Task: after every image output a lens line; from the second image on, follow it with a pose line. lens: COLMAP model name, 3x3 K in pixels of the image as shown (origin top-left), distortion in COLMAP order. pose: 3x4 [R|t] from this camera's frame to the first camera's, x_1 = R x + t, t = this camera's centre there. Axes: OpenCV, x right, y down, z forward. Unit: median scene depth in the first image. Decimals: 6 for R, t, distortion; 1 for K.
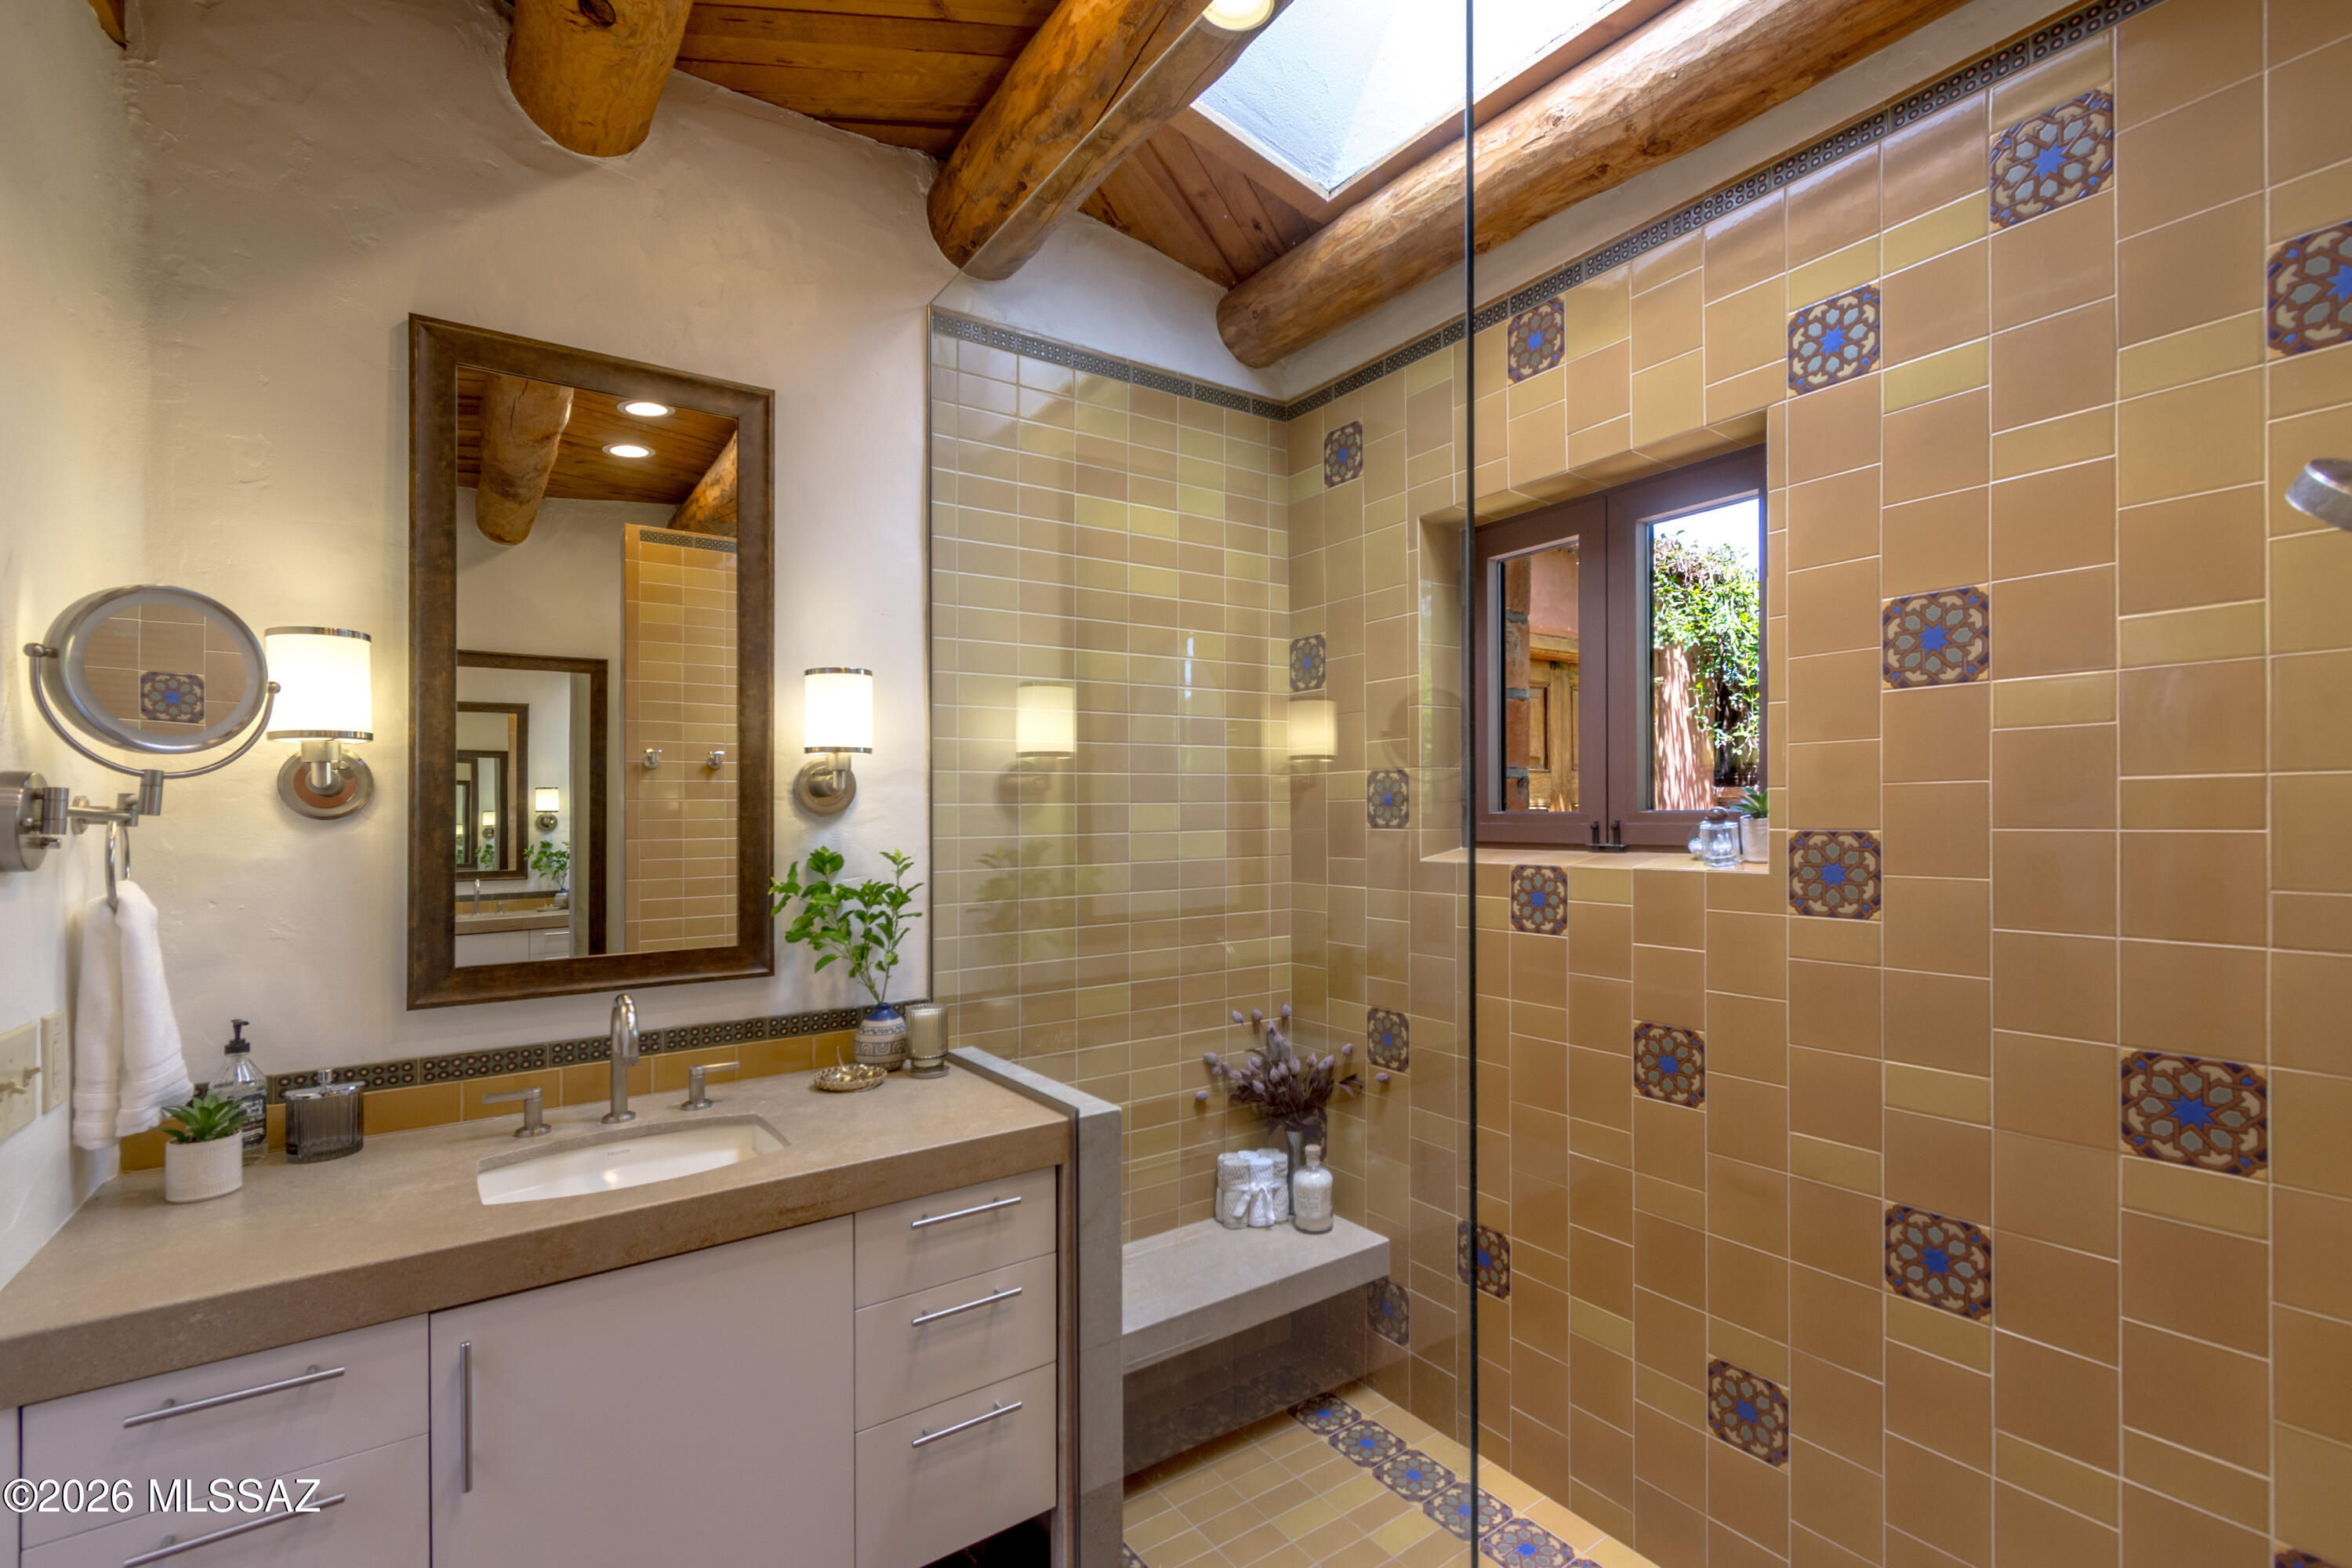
lens RADIAL K [[1063.5, 0, 1200.2], [0, 1063.5, 797.3], [0, 0, 1]] dist [0.004844, -0.001992]
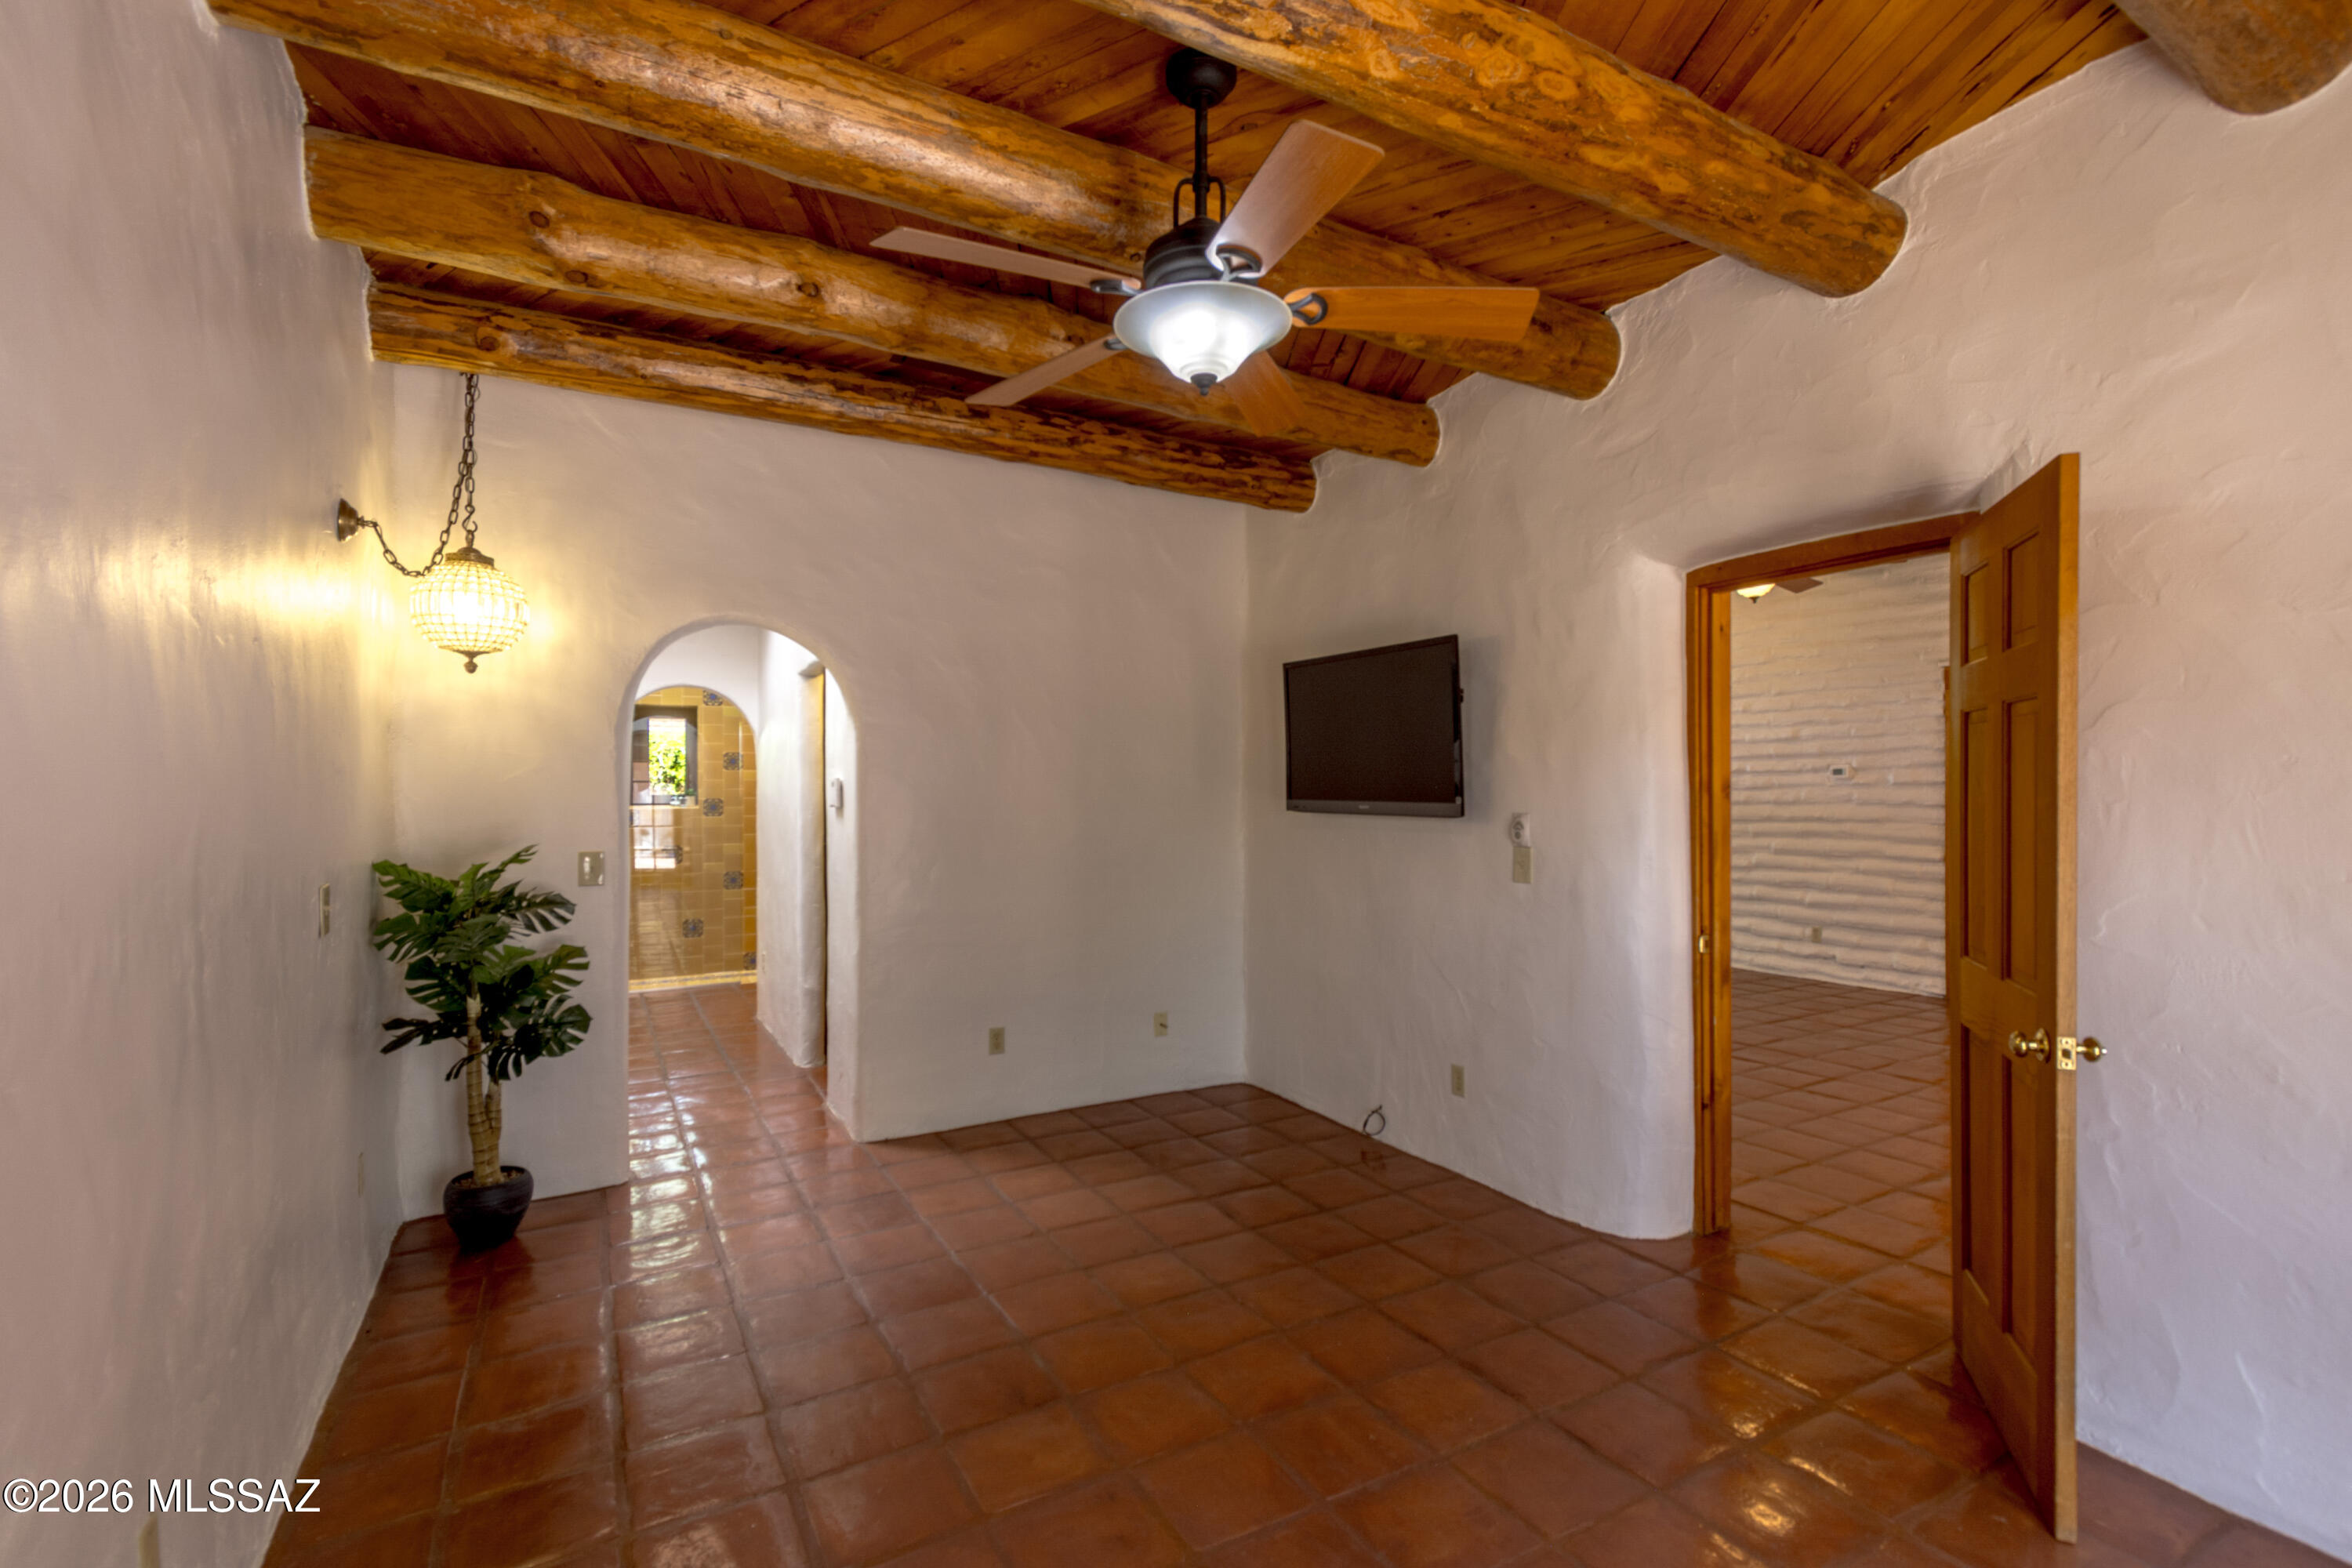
lens RADIAL K [[1063.5, 0, 1180.5], [0, 1063.5, 782.5], [0, 0, 1]] dist [0.004844, -0.001992]
pose [[0.099845, 0.004232, 0.994994, -3.325476], [-0.004075, 0.999984, -0.003845, -0.024779], [-0.994995, -0.003670, 0.099861, -1.316565]]
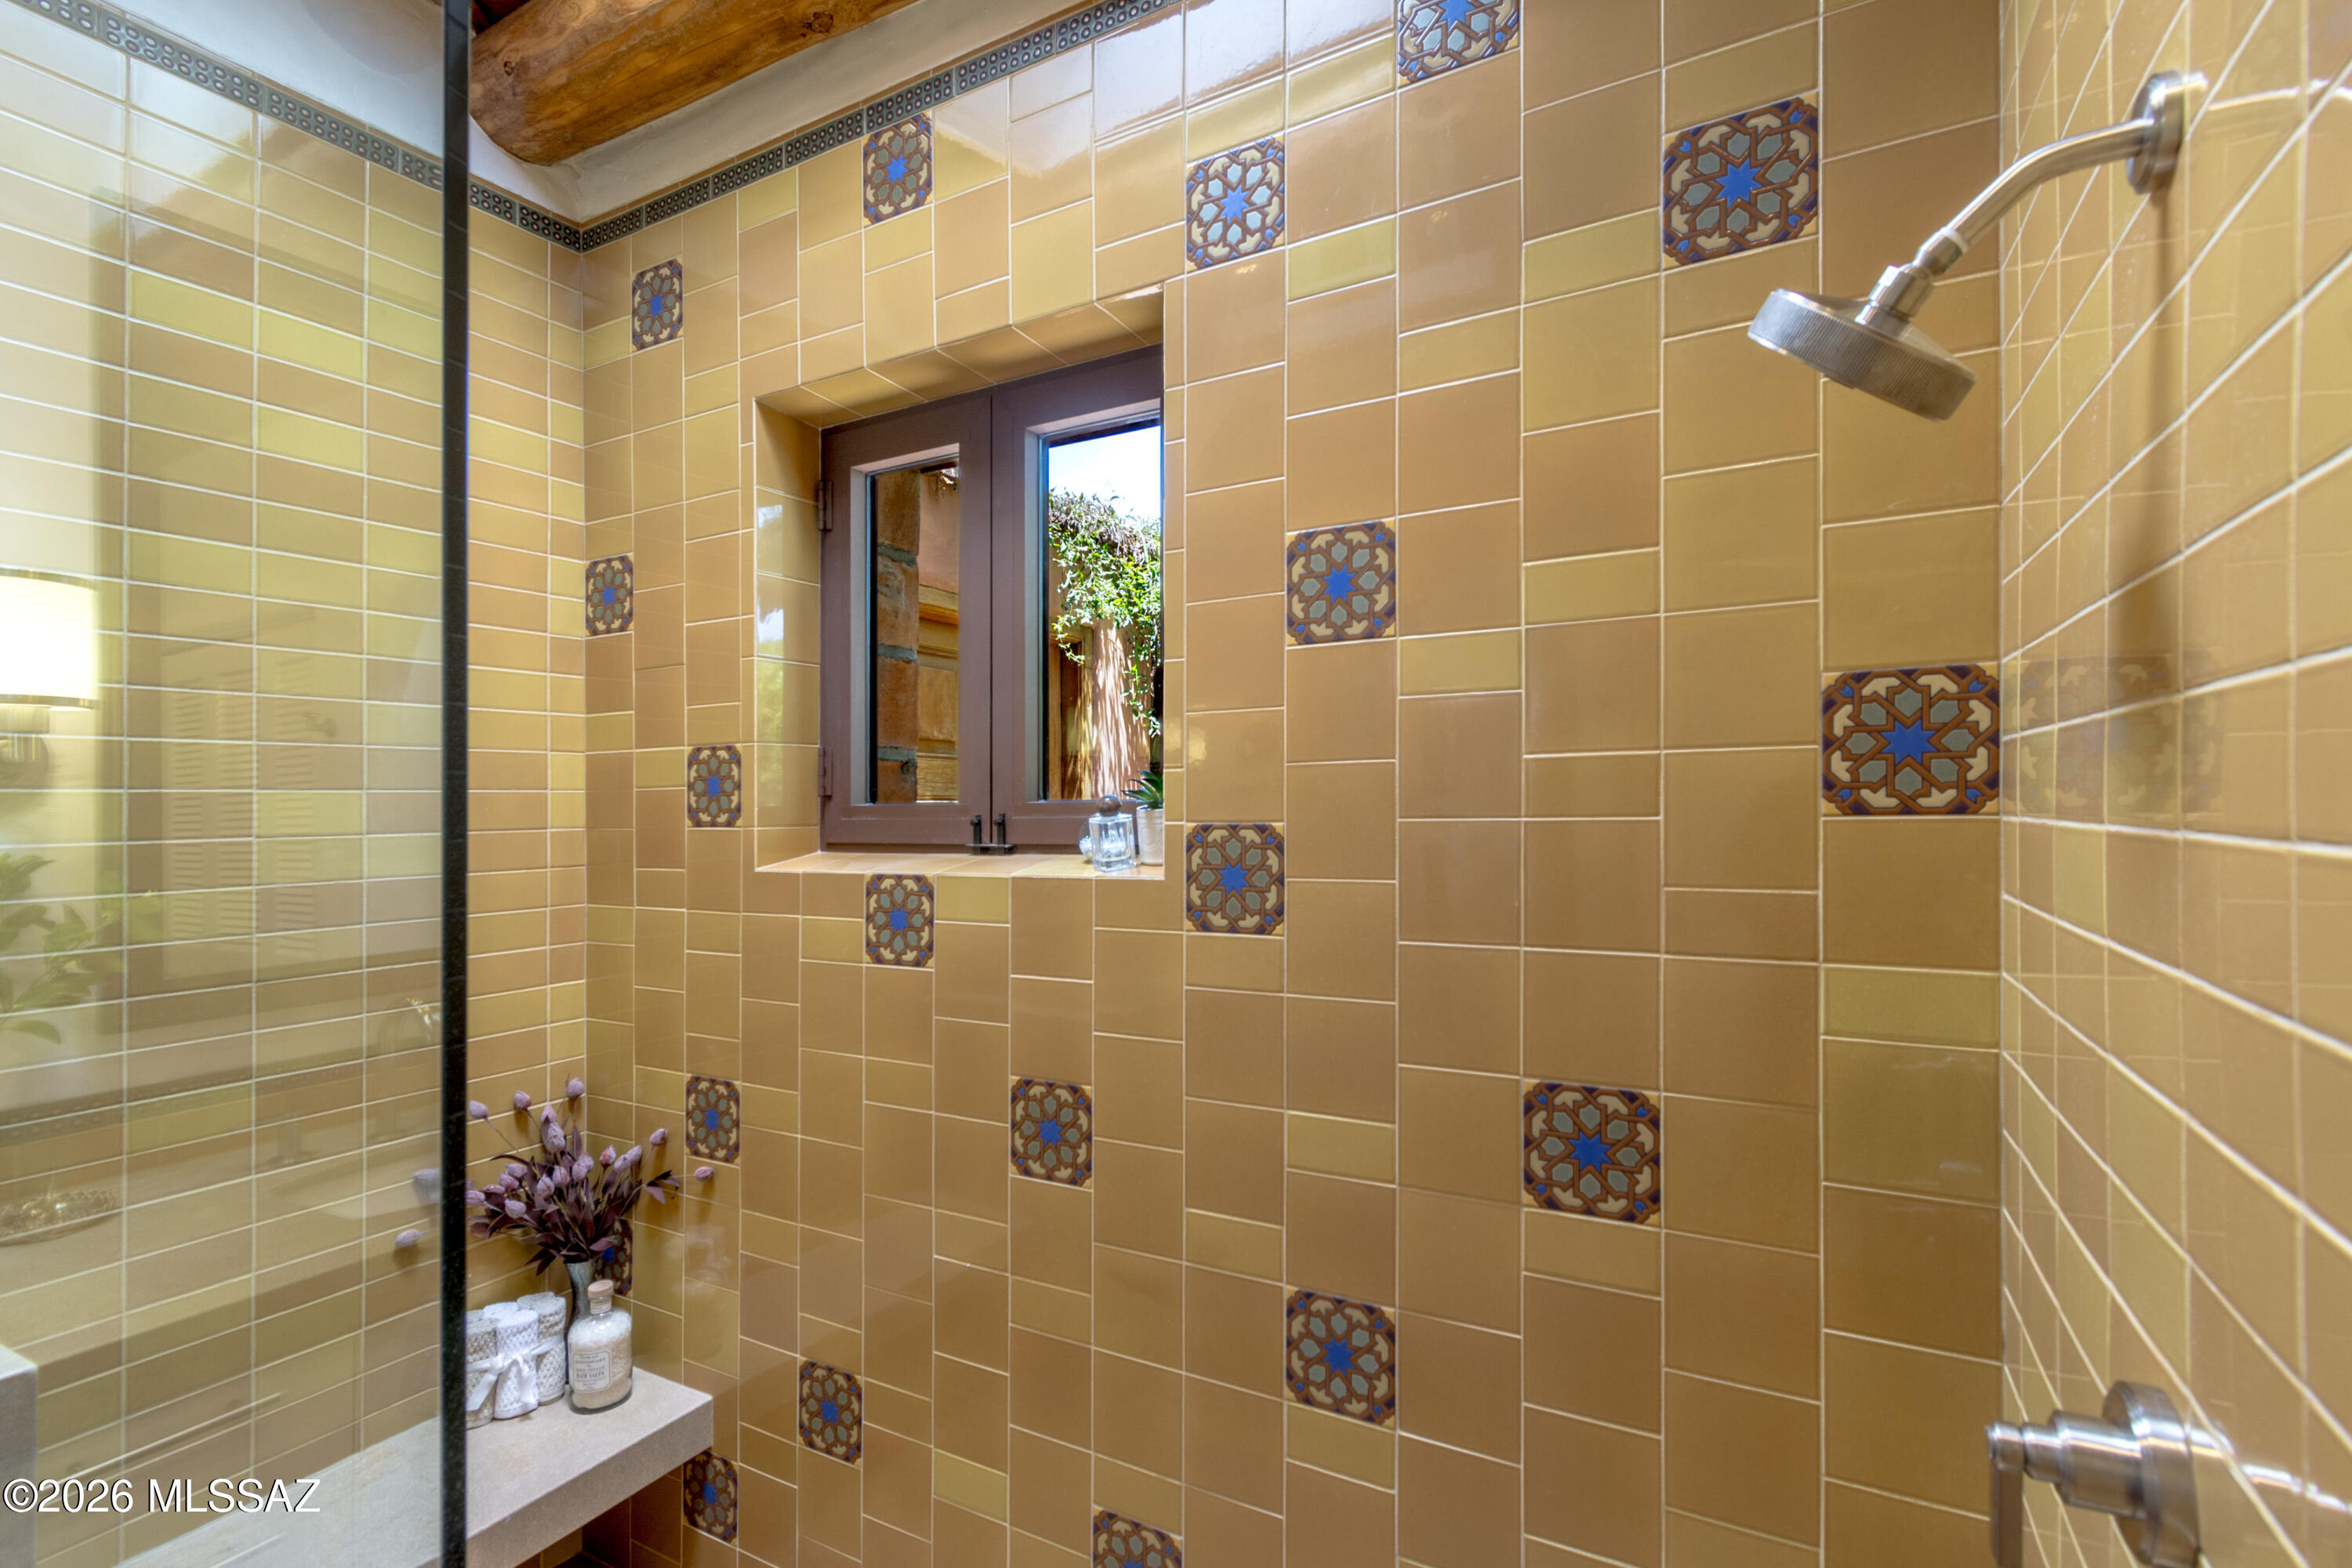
lens RADIAL K [[1063.5, 0, 1183.2], [0, 1063.5, 798.9], [0, 0, 1]] dist [0.004844, -0.001992]
pose [[0.902046, 0.003387, 0.431626, 0.183592], [-0.003254, 0.999994, -0.001047, 0.011882], [-0.431627, -0.000461, 0.902052, 0.253888]]
